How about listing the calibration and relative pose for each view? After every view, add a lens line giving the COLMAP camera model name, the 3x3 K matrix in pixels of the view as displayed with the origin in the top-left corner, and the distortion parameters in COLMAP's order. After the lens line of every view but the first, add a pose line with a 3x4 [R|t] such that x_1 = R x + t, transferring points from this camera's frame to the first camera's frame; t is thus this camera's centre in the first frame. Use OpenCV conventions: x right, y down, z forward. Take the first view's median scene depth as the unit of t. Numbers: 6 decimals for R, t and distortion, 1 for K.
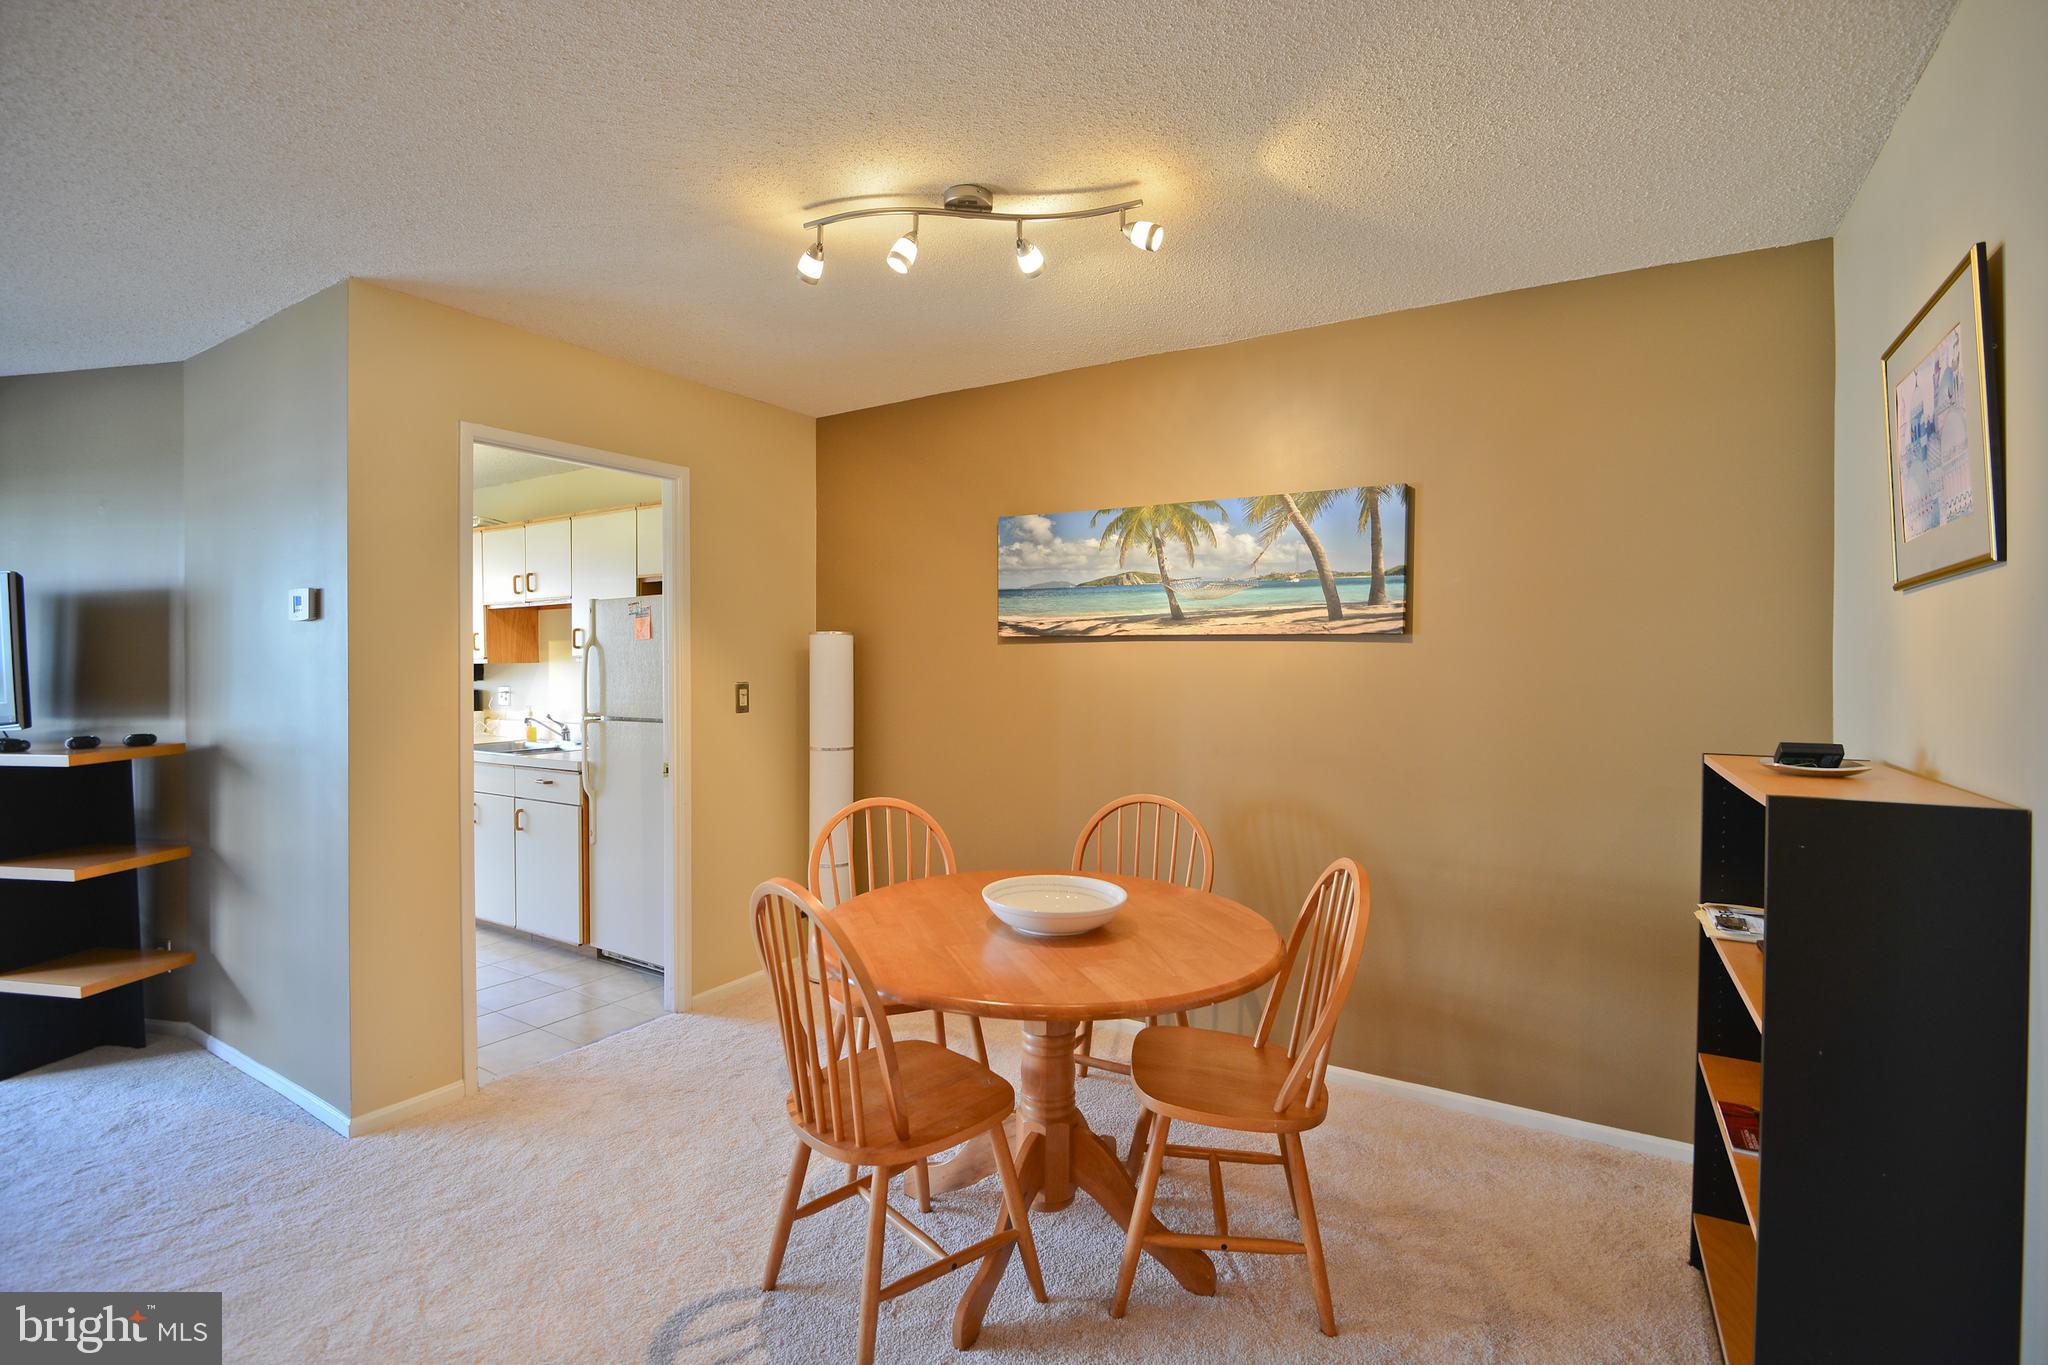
lens RADIAL K [[944.5, 0, 1019.8], [0, 944.5, 666.1], [0, 0, 1]] dist [-0.006119, -0.005499]
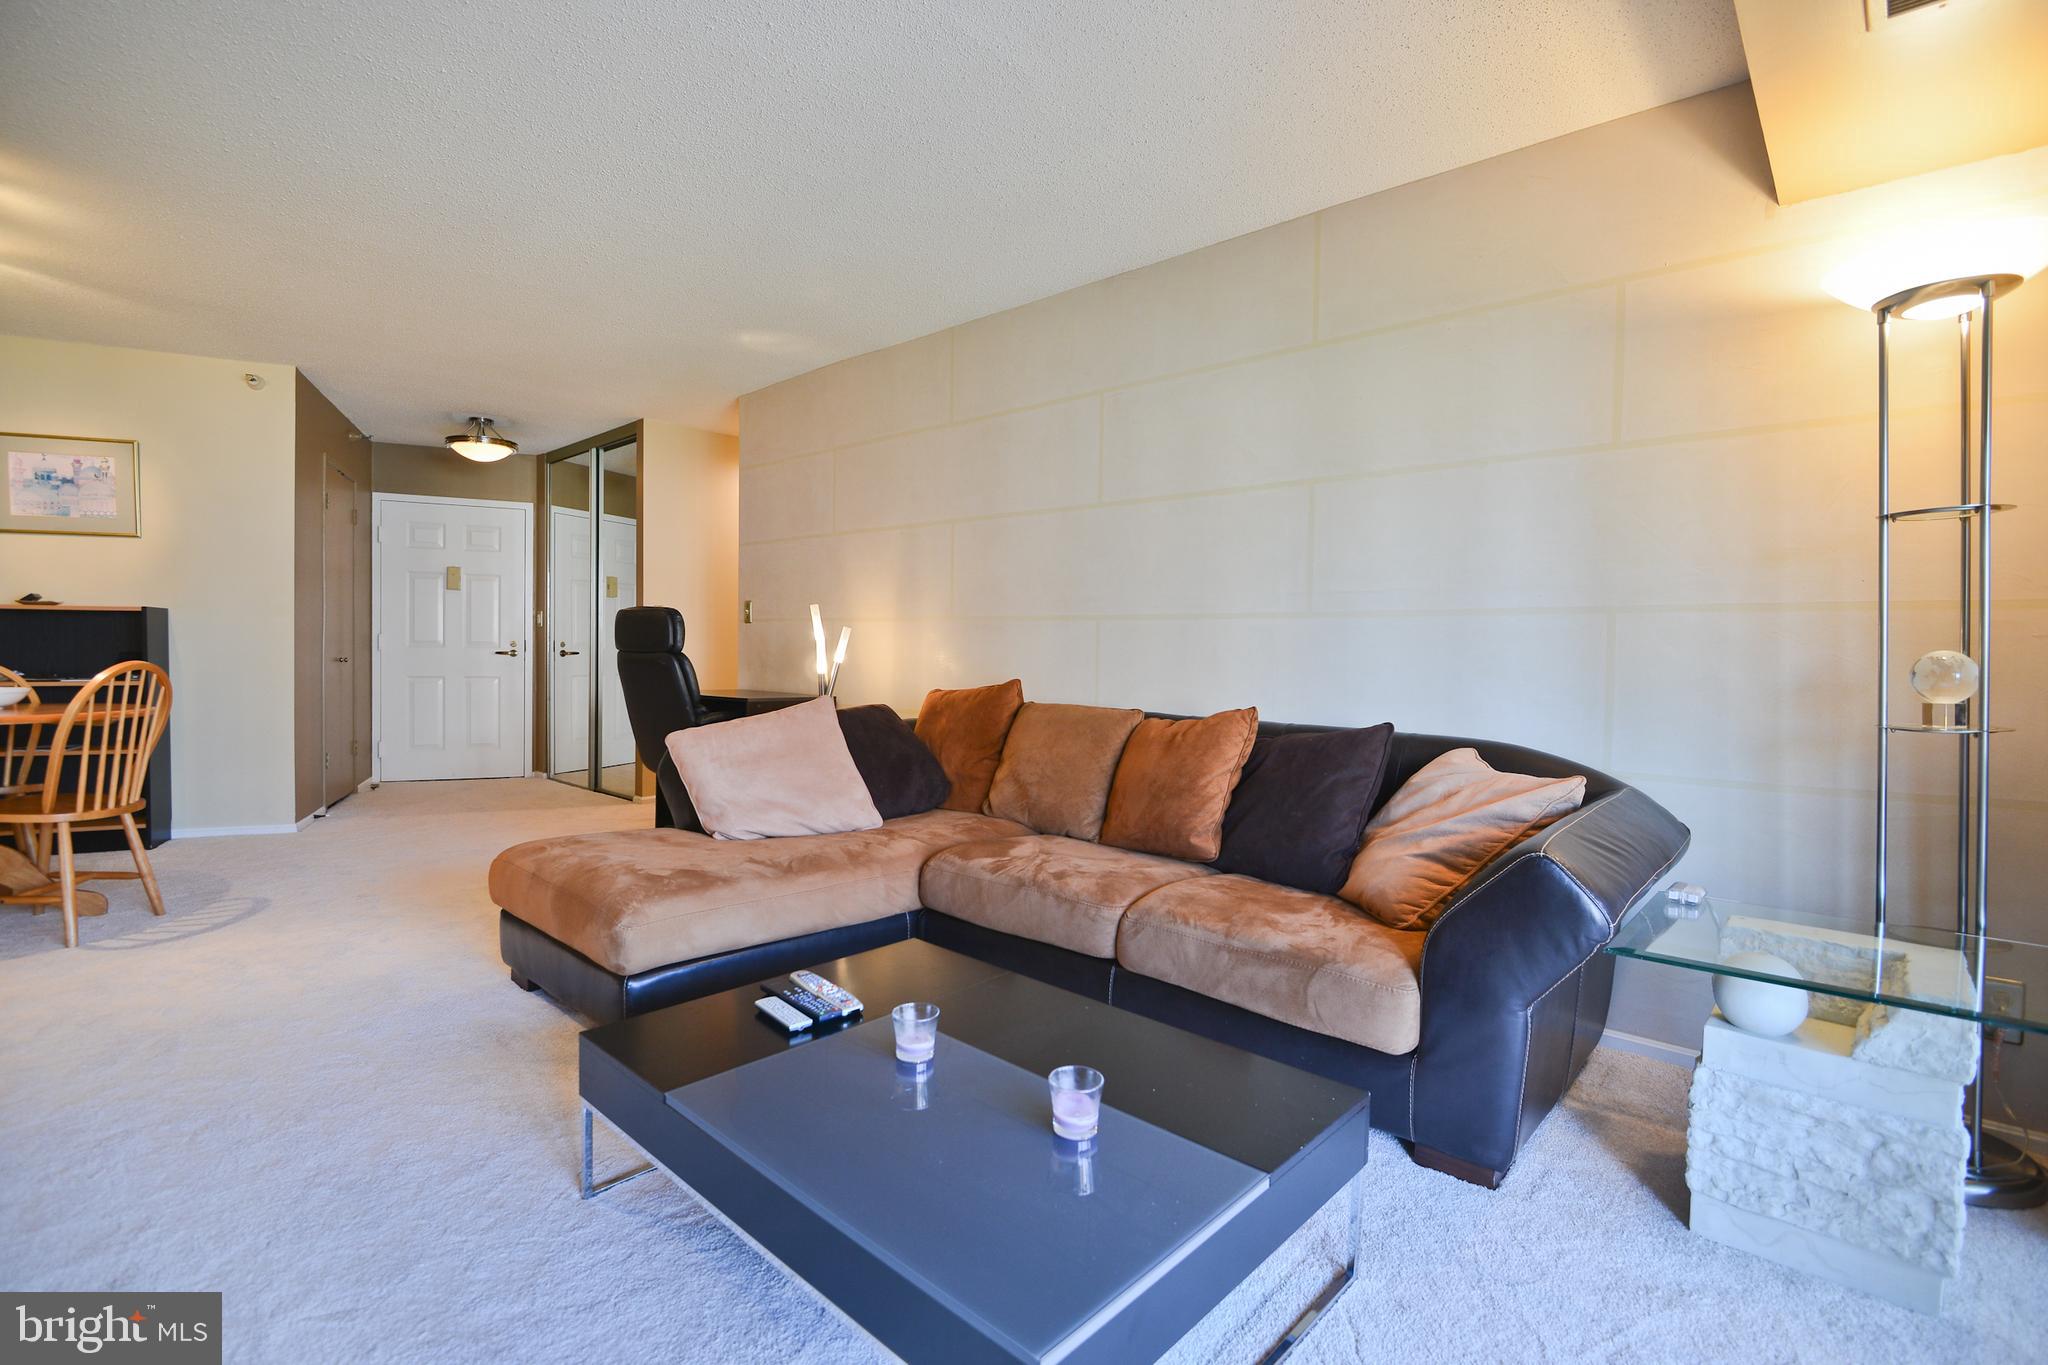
lens RADIAL K [[944.5, 0, 1019.8], [0, 944.5, 666.1], [0, 0, 1]] dist [-0.006119, -0.005499]
pose [[-0.838404, -0.025534, 0.544452, -1.446105], [-0.014421, 0.999592, 0.024671, 0.092110], [-0.544859, 0.012832, -0.838429, 0.871658]]
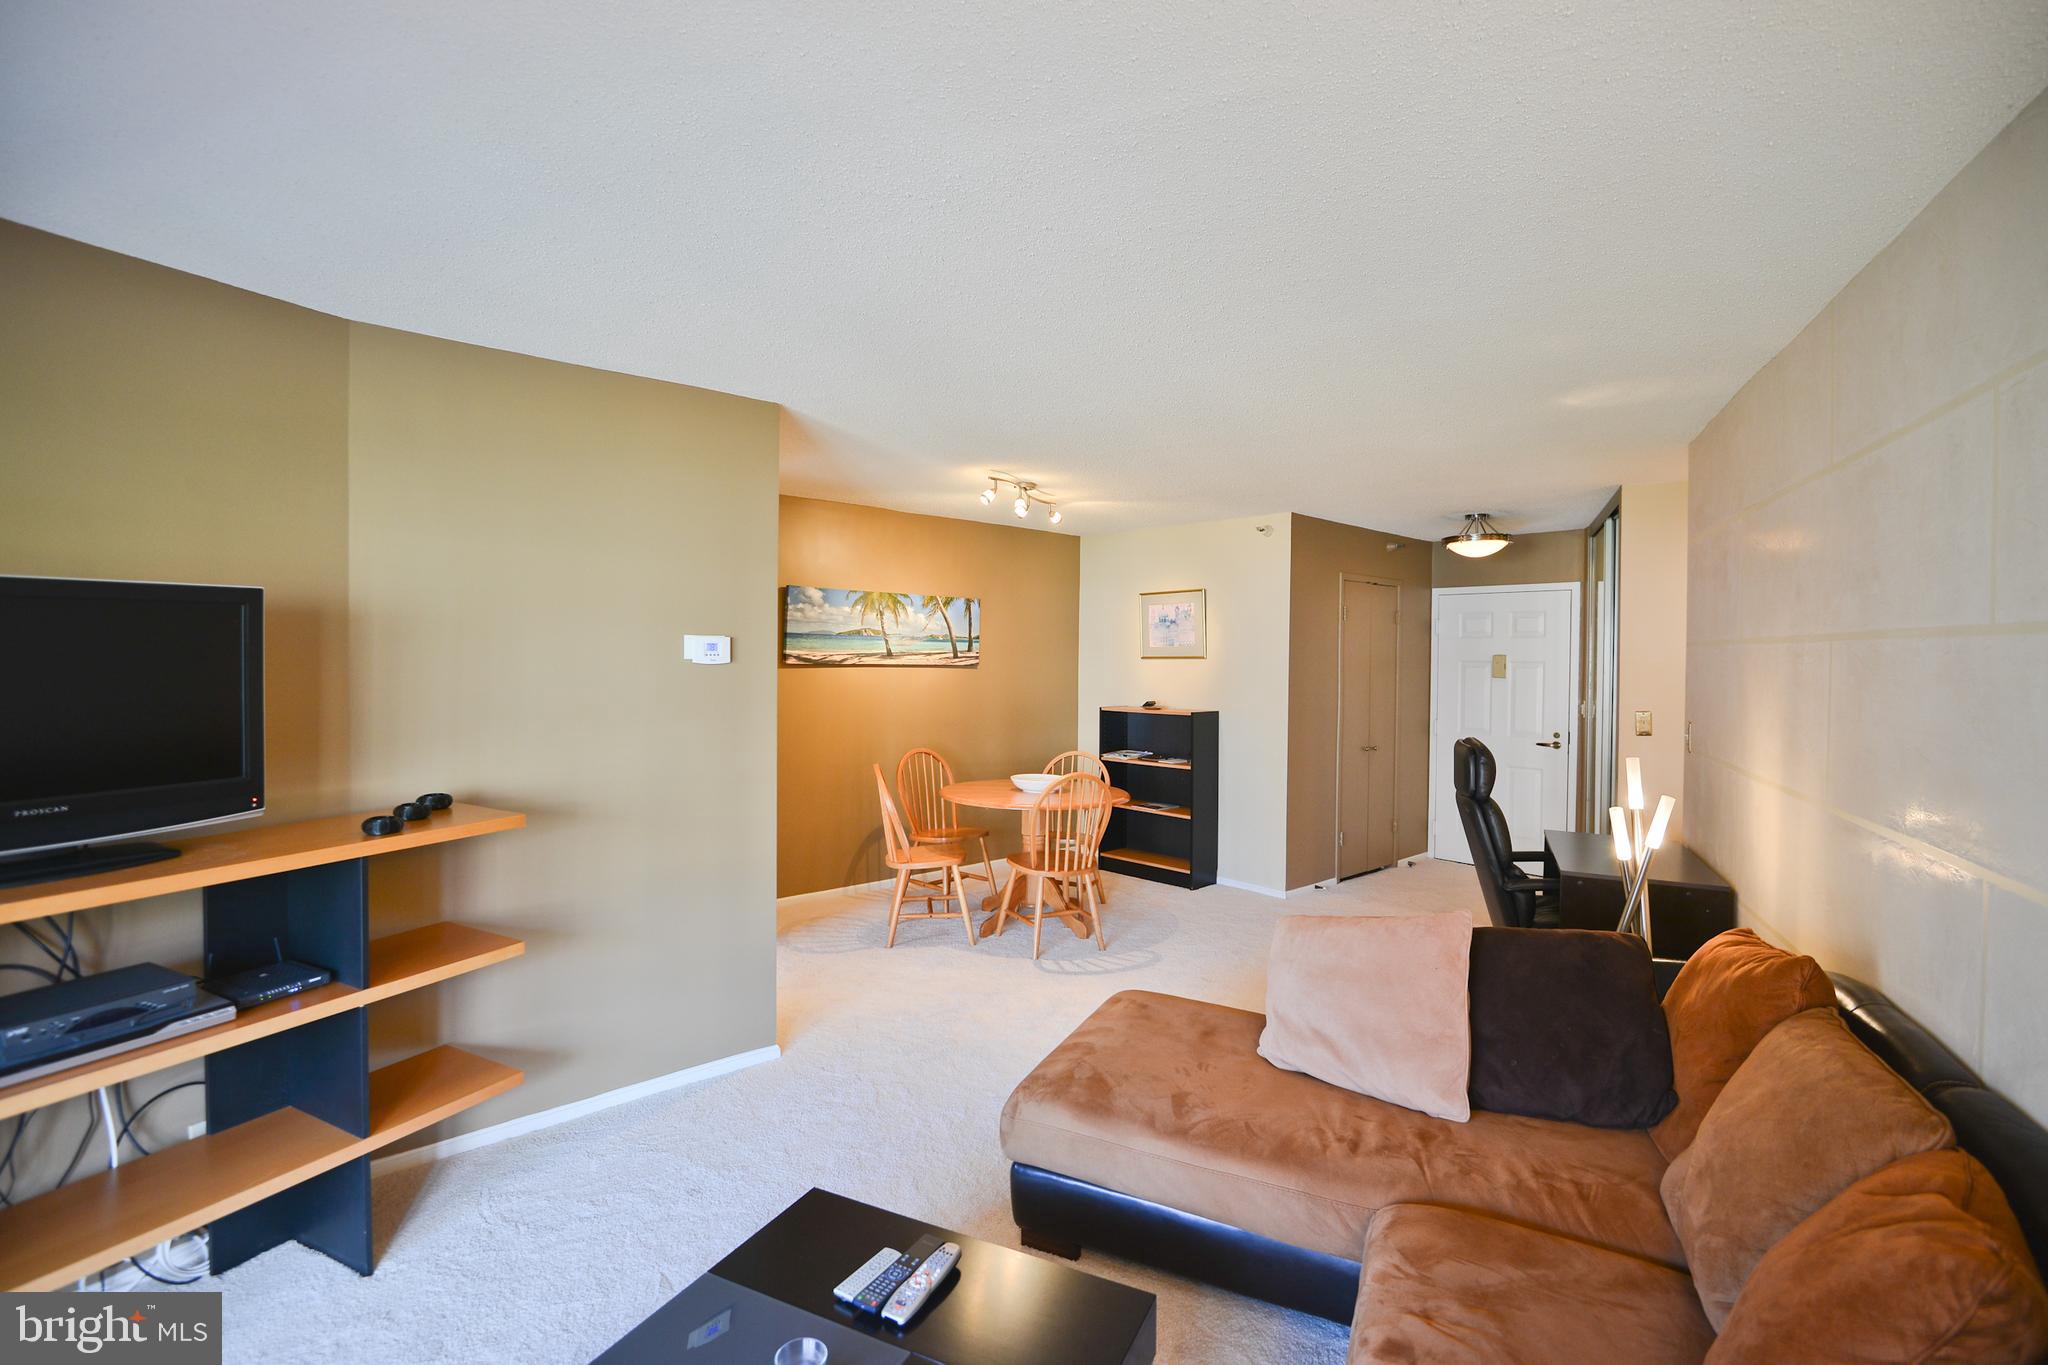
lens RADIAL K [[944.5, 0, 1019.8], [0, 944.5, 666.1], [0, 0, 1]] dist [-0.006119, -0.005499]
pose [[0.270763, -0.010880, 0.962585, -1.540188], [-0.005845, 0.999899, 0.012946, -0.054764], [-0.962628, -0.009131, 0.270672, 0.255402]]
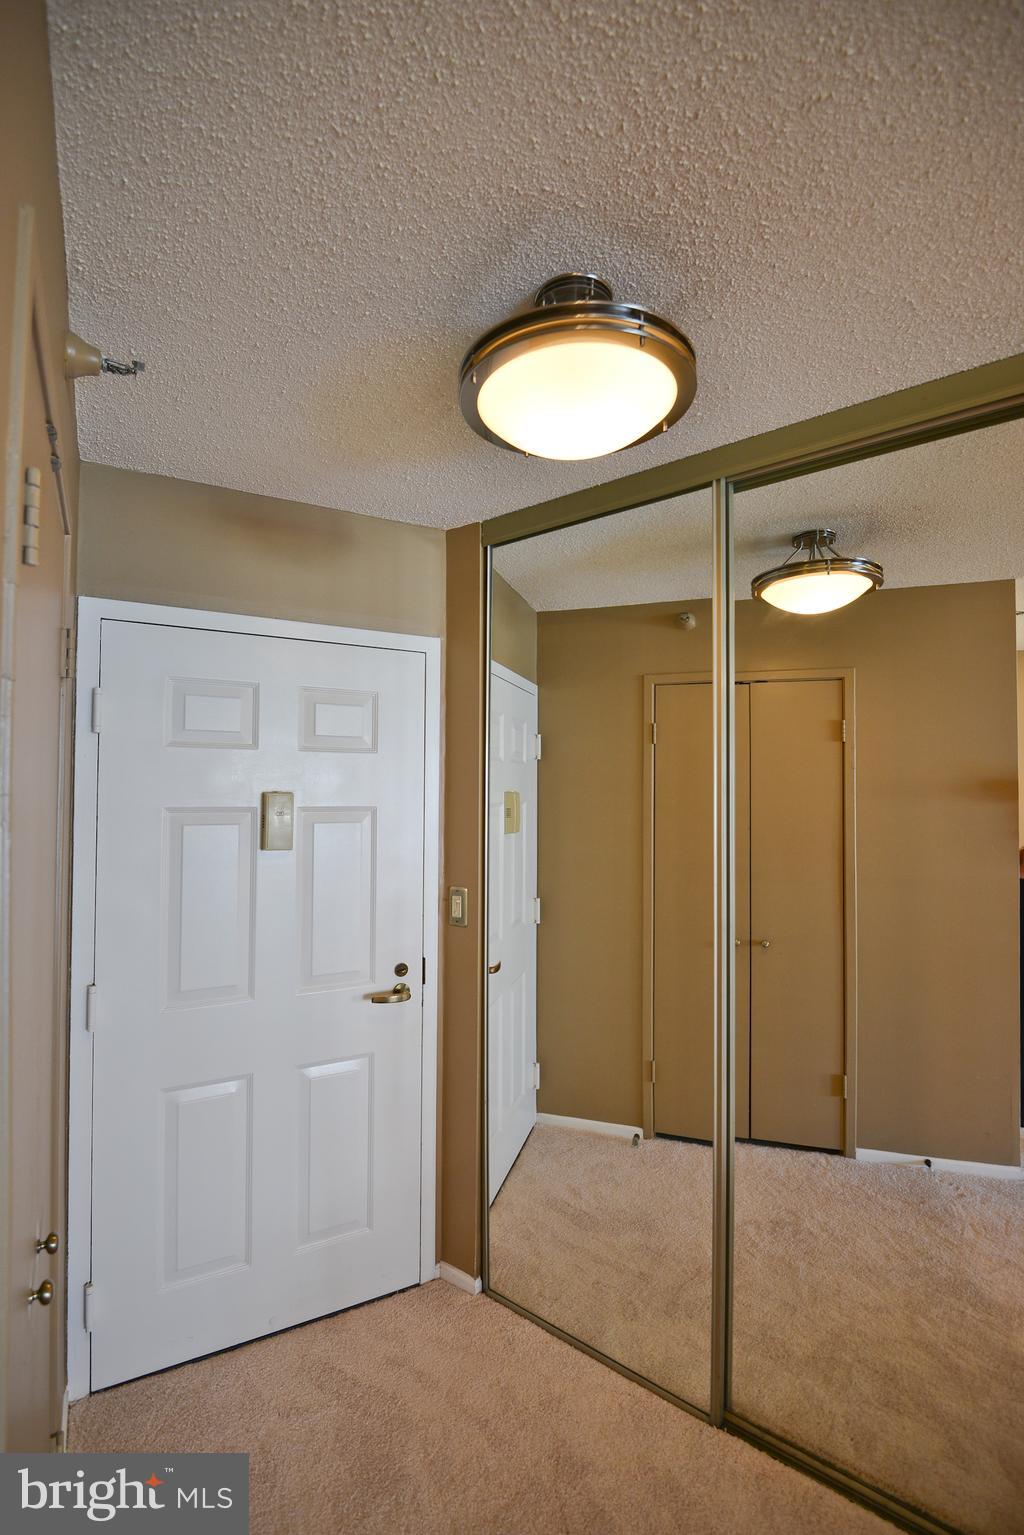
lens RADIAL K [[707.9, 0, 512.4], [0, 707.9, 773.0], [0, 0, 1]] dist [-0.006119, -0.005499]
pose [[-0.877734, 0.009842, 0.479047, 0.275058], [-0.003311, 0.999641, -0.026604, -0.059700], [-0.479137, -0.024938, -0.877386, 0.246738]]
